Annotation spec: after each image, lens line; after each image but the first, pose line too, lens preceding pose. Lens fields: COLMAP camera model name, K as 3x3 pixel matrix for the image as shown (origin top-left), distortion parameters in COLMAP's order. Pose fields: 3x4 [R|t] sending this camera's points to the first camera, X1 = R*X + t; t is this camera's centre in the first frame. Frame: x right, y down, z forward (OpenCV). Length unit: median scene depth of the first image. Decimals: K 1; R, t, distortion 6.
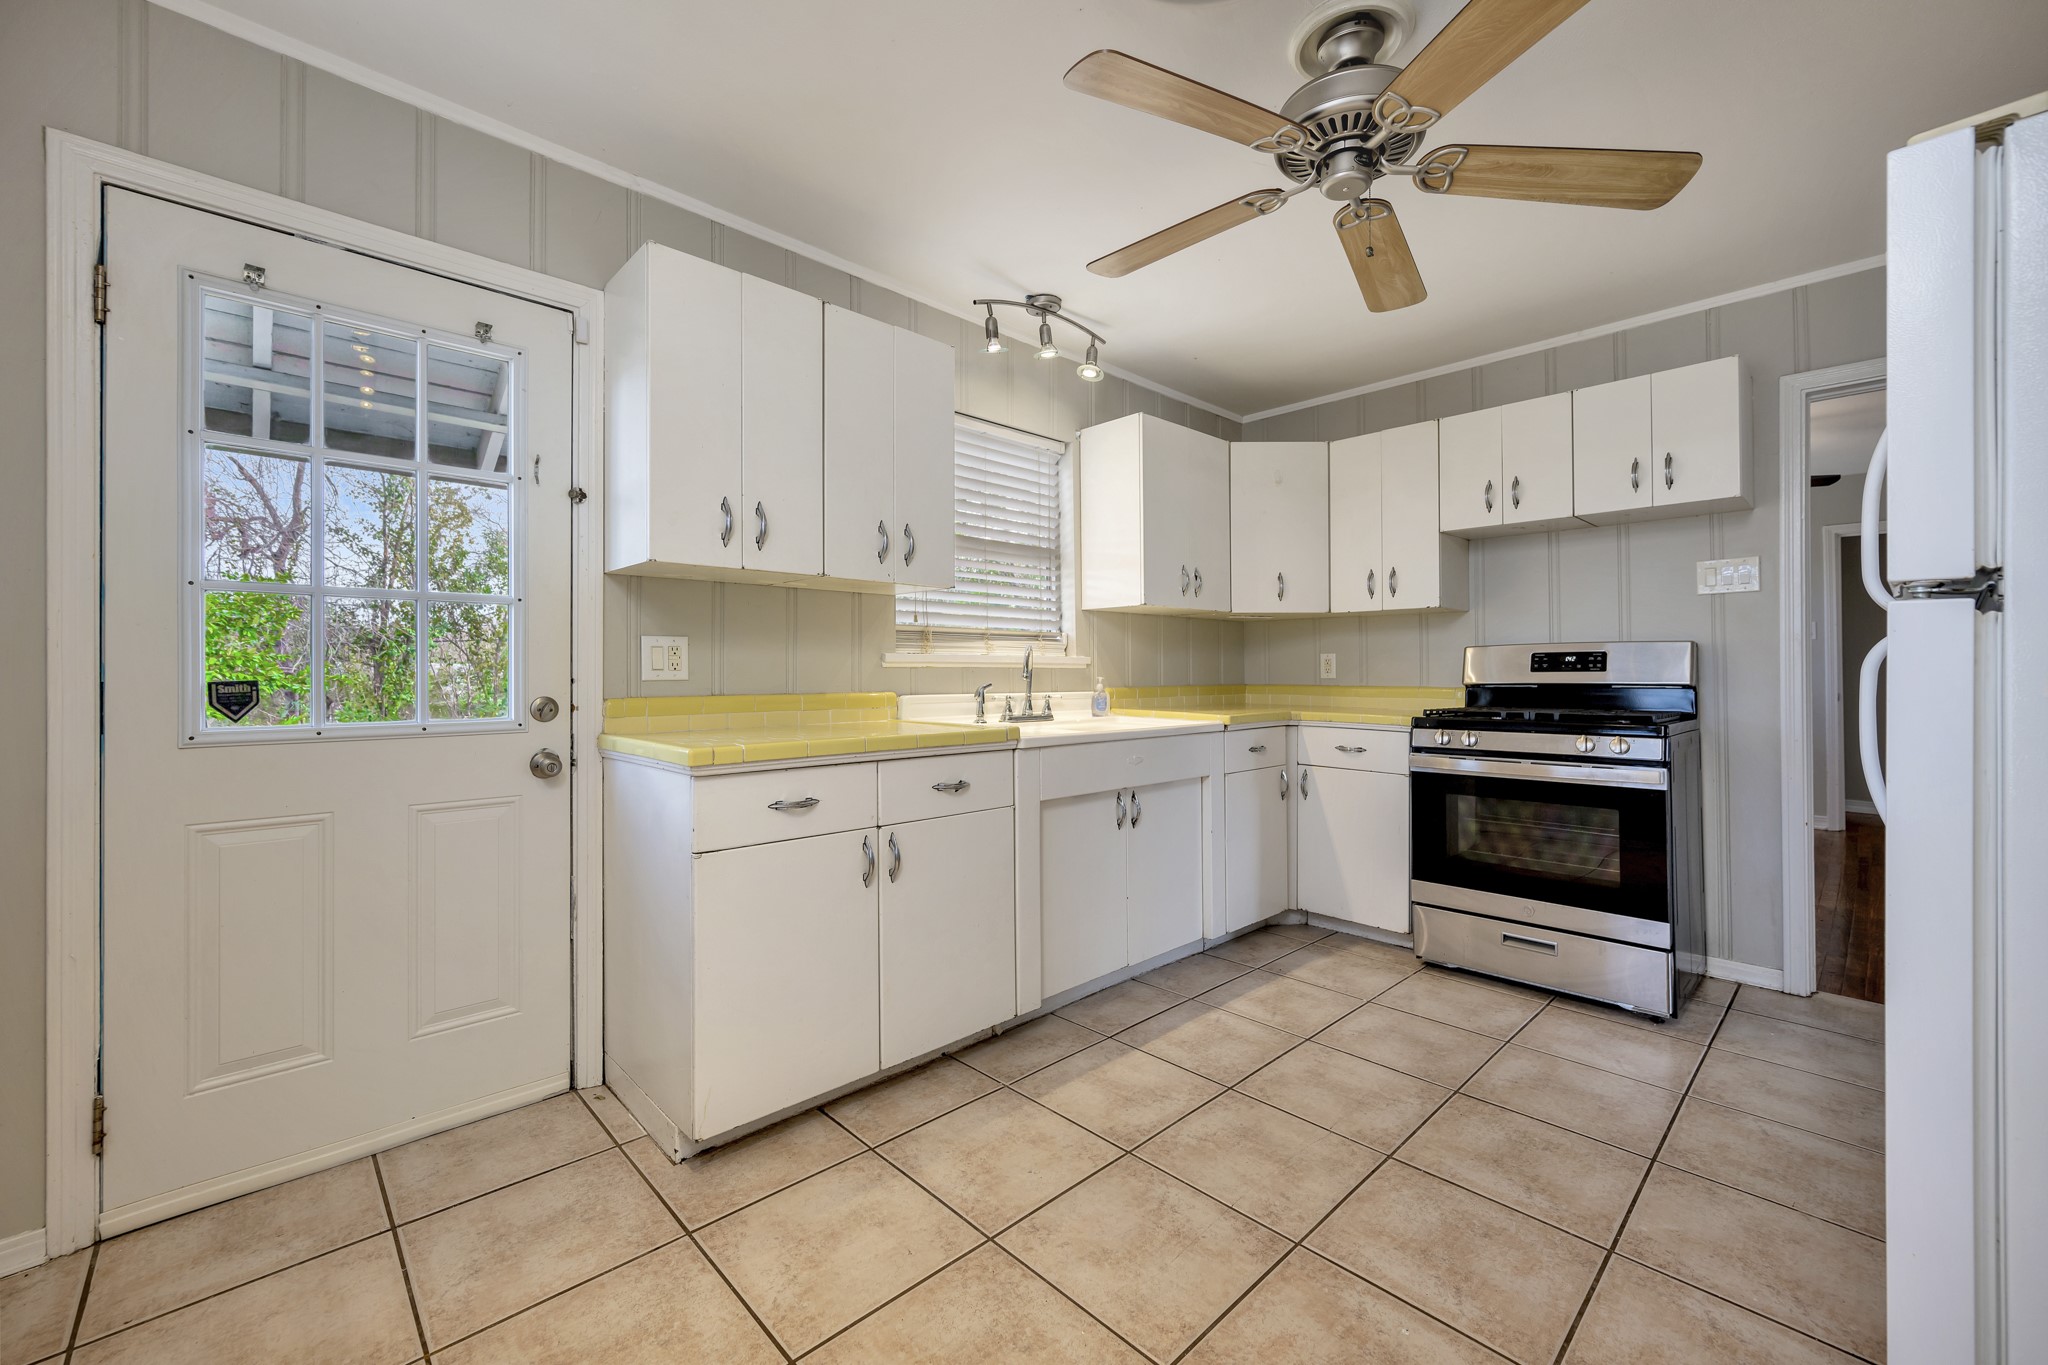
lens RADIAL K [[812.5, 0, 1035.8], [0, 812.5, 672.4], [0, 0, 1]] dist [-0.000684, 0.000269]
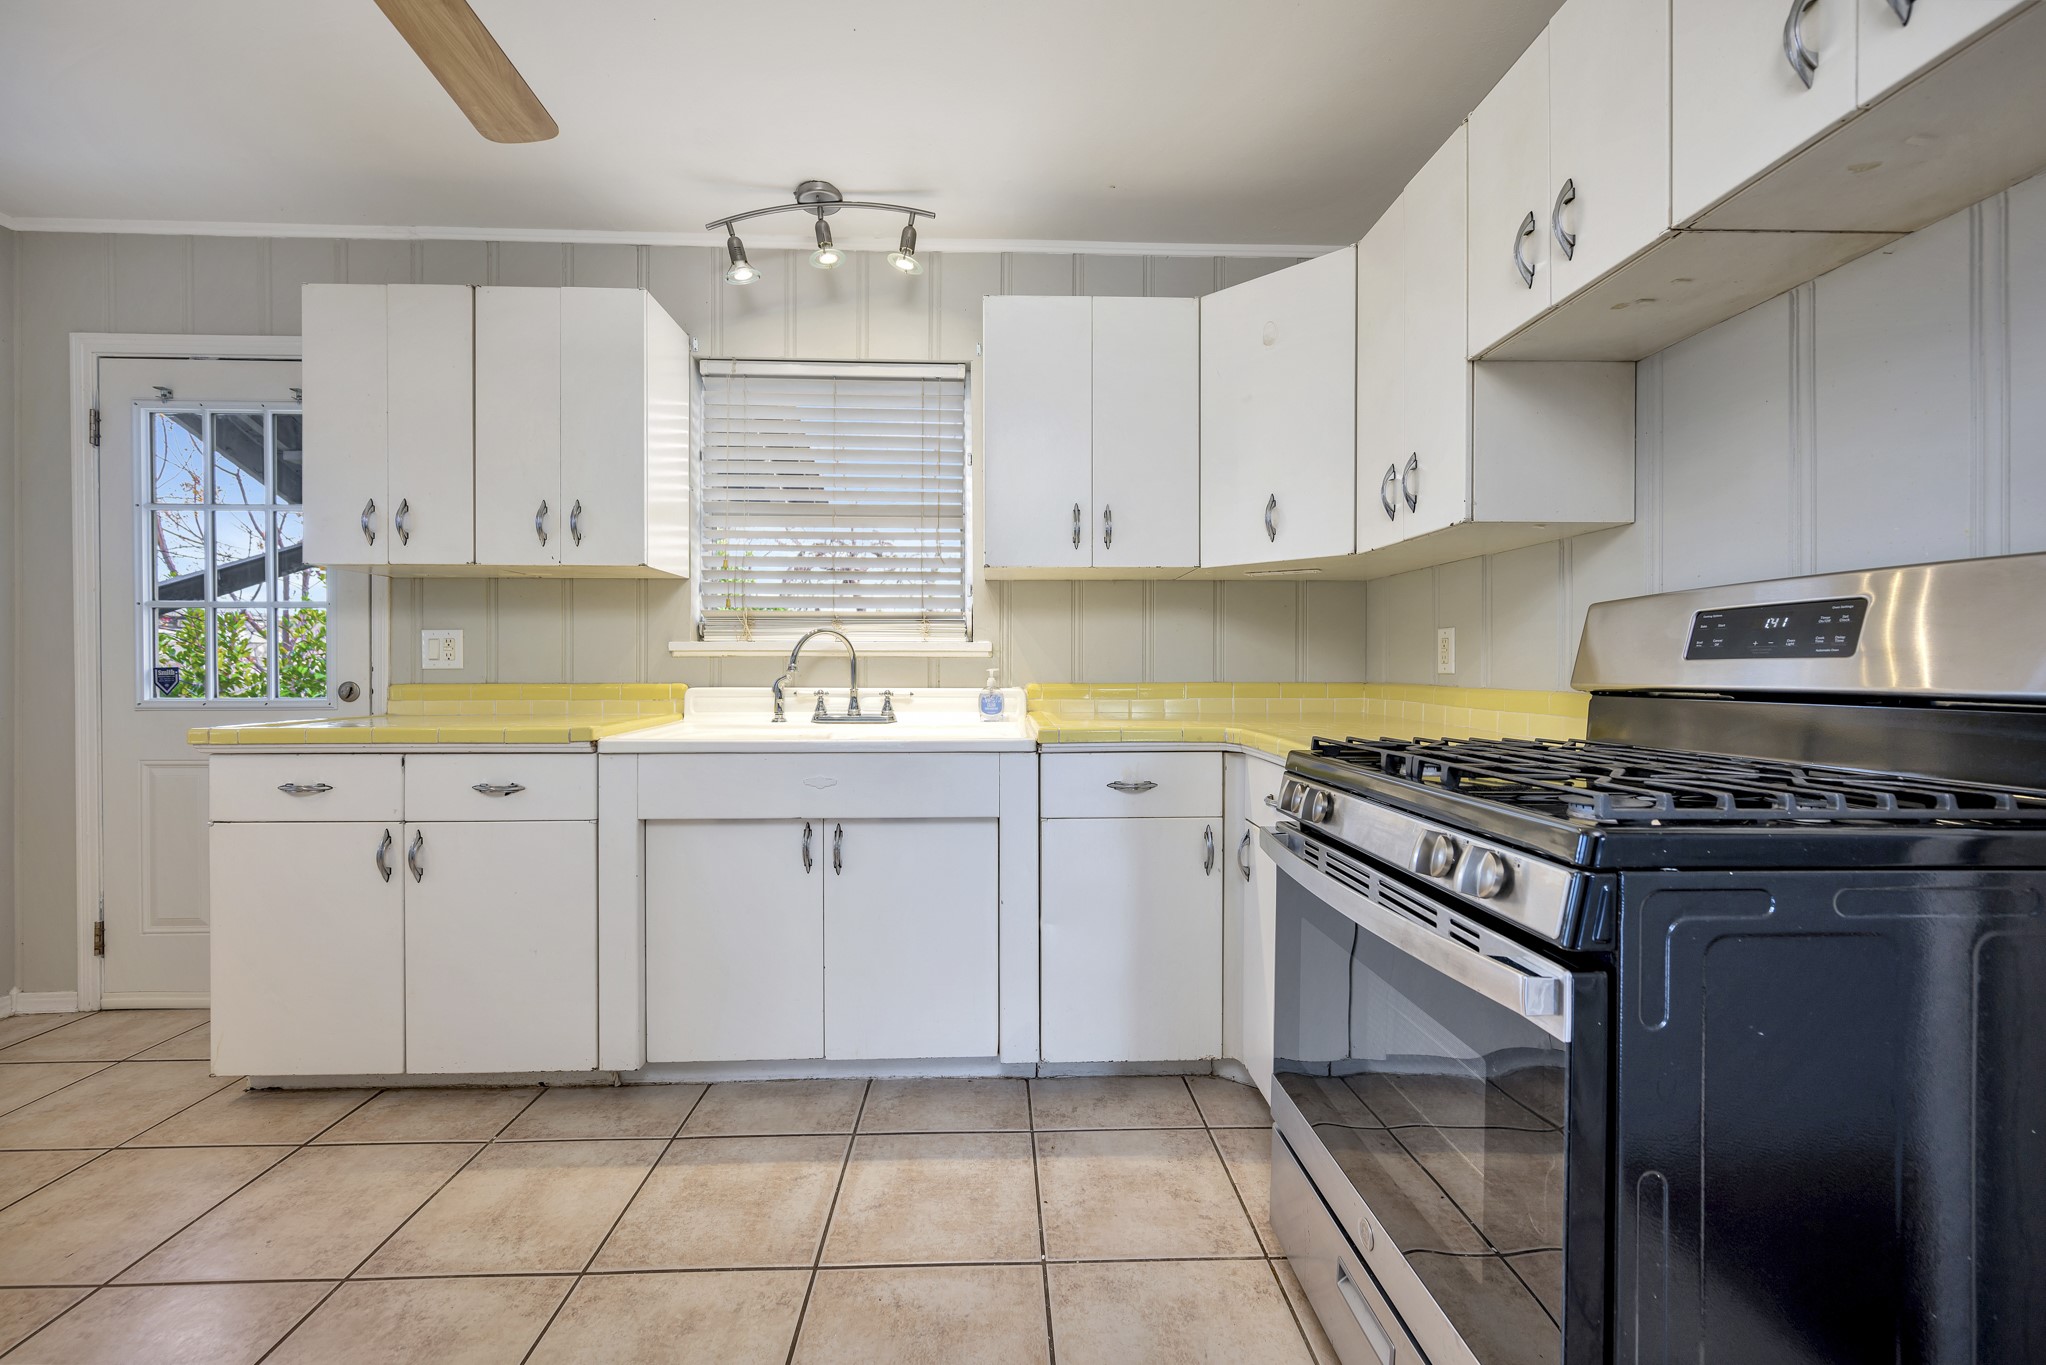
lens RADIAL K [[811.7, 0, 1022.2], [0, 811.7, 679.6], [0, 0, 1]] dist [-0.000684, 0.000269]
pose [[0.748687, 0.012212, -0.662812, 0.730789], [-0.000883, 0.999848, 0.017425, 0.003282], [0.662924, -0.012460, 0.748583, 0.567583]]
